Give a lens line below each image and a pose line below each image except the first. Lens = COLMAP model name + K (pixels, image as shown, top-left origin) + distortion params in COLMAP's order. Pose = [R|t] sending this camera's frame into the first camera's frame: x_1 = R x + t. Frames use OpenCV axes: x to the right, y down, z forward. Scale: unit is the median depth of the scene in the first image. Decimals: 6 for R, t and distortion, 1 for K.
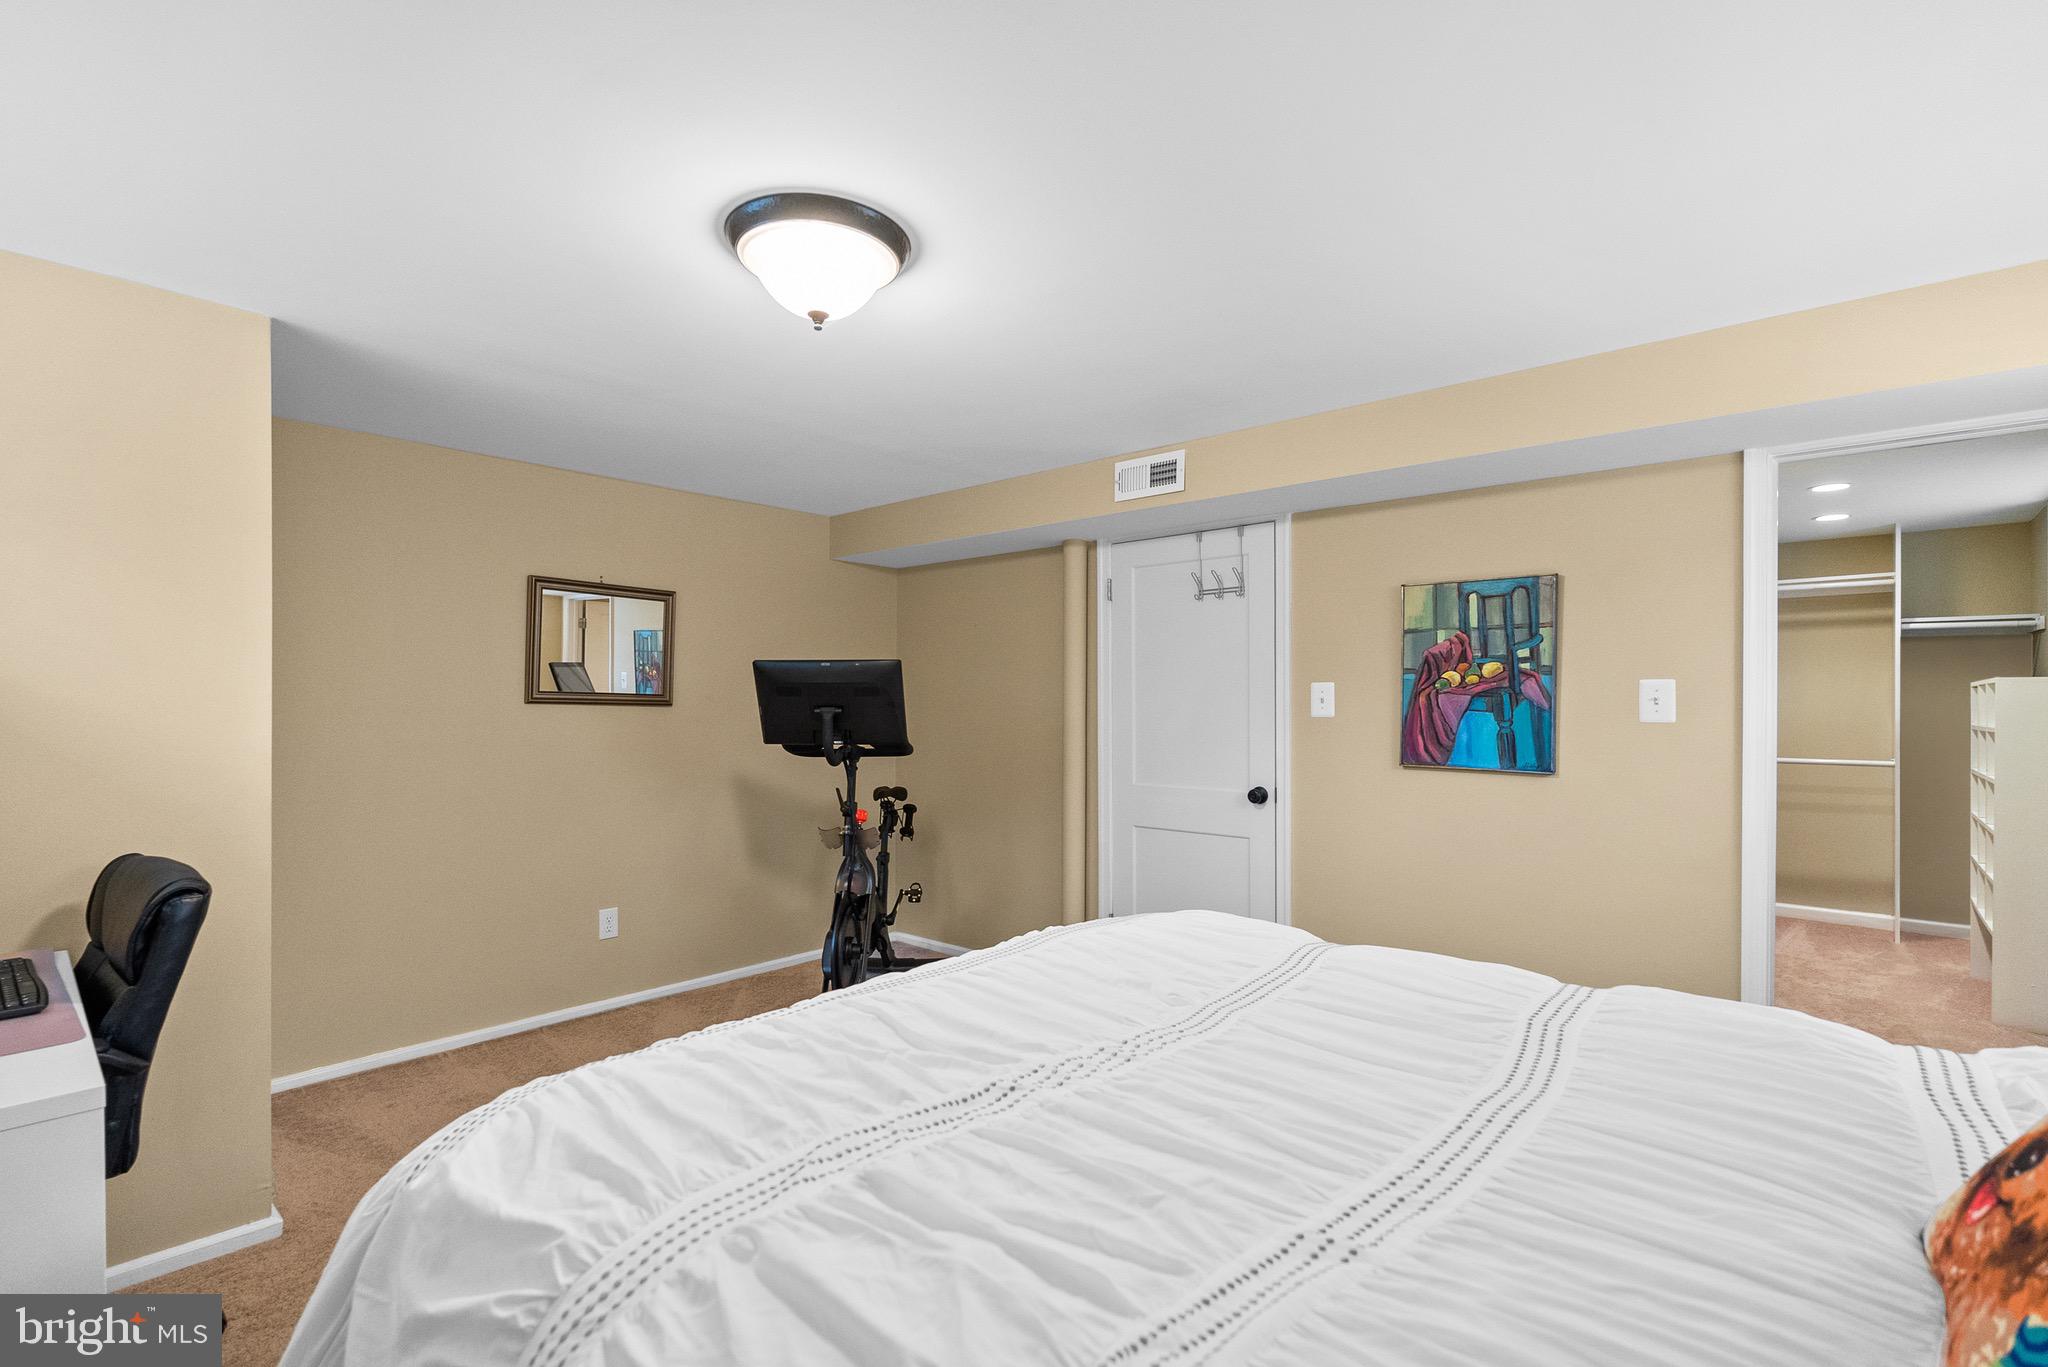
lens RADIAL K [[935.2, 0, 1027.2], [0, 935.2, 697.1], [0, 0, 1]] dist [-0.002060, -0.000227]
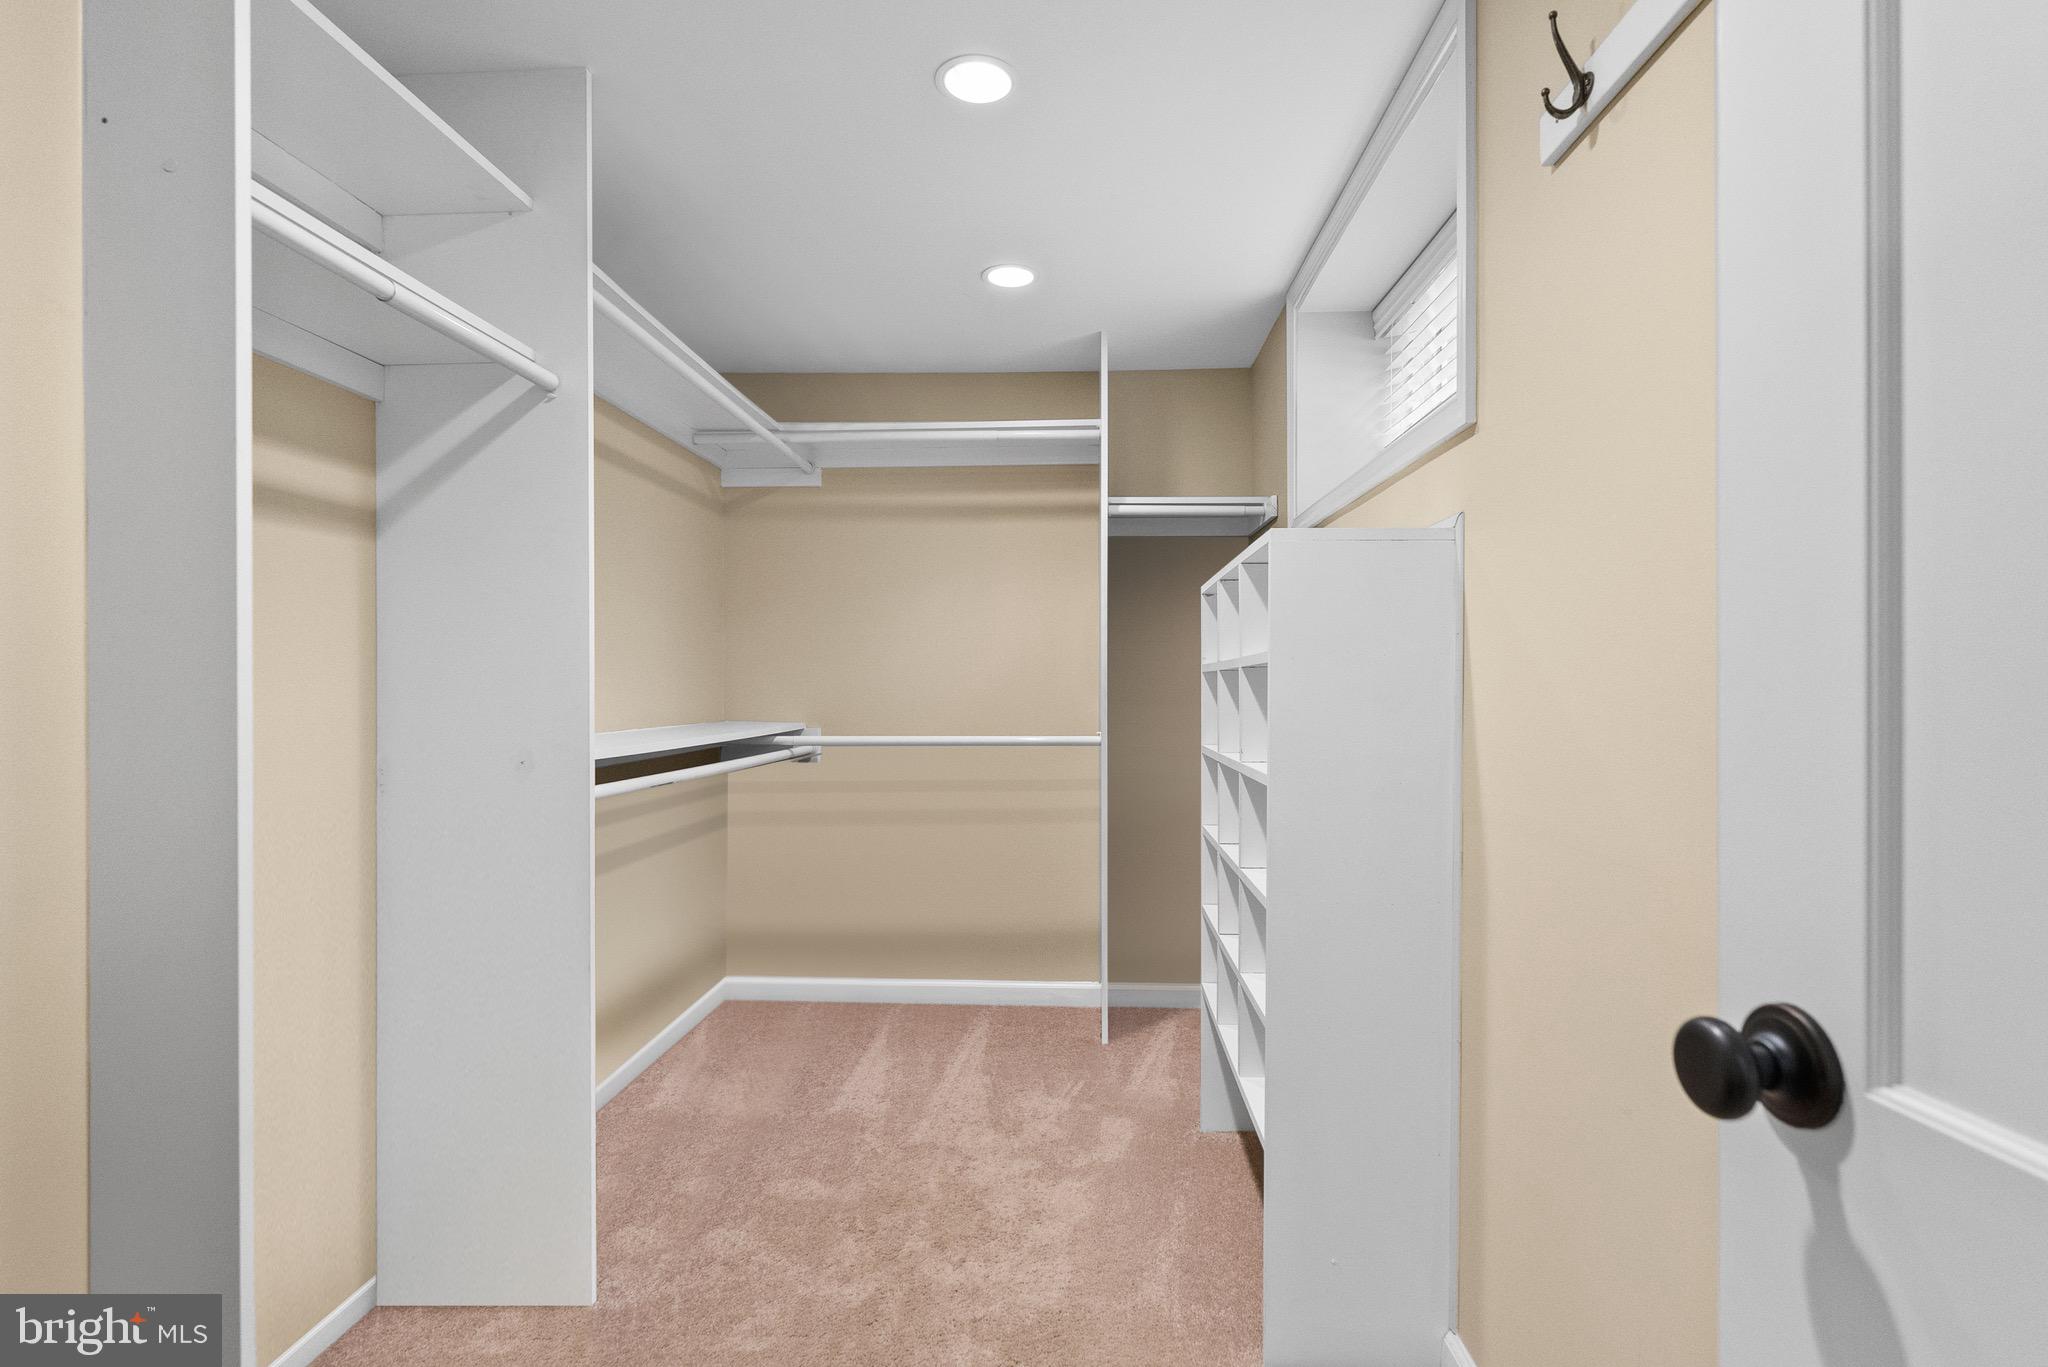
lens RADIAL K [[1006.8, 0, 1025.6], [0, 1006.8, 684.6], [0, 0, 1]] dist [-0.000752, -0.000046]
pose [[0.785890, -0.003658, 0.618356, 0.495135], [0.001340, 0.999990, 0.004214, 0.032717], [-0.618365, -0.002483, 0.785887, 0.525051]]
